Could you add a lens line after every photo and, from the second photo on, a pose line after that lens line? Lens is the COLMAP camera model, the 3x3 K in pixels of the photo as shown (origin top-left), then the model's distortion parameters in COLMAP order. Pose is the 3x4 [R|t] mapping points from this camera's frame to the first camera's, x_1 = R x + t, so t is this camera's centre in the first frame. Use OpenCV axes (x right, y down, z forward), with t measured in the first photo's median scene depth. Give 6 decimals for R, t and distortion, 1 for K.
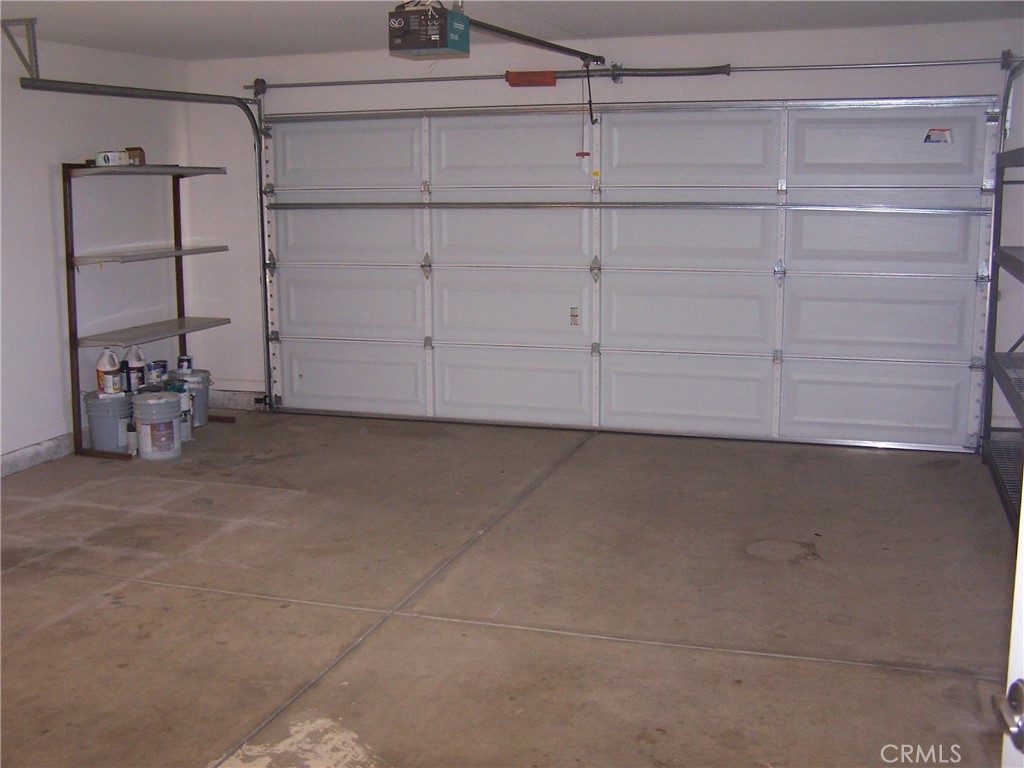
lens RADIAL K [[1165.8, 0, 512.0], [0, 1165.8, 384.0], [0, 0, 1]] dist [-0.134211, 0.201362]
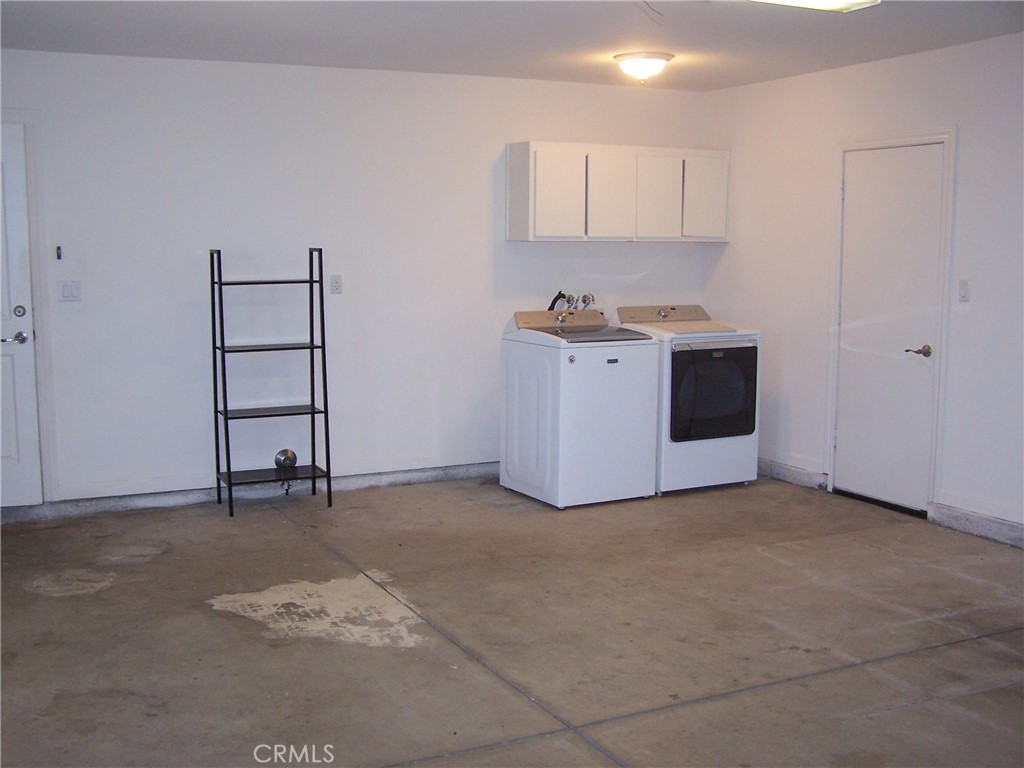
lens RADIAL K [[1165.8, 0, 512.0], [0, 1165.8, 384.0], [0, 0, 1]] dist [-0.134211, 0.201362]
pose [[-0.710449, 0.102887, -0.696188, 0.562371], [-0.109364, 0.961096, 0.253641, -0.286675], [0.695199, 0.256337, -0.671557, 1.740649]]
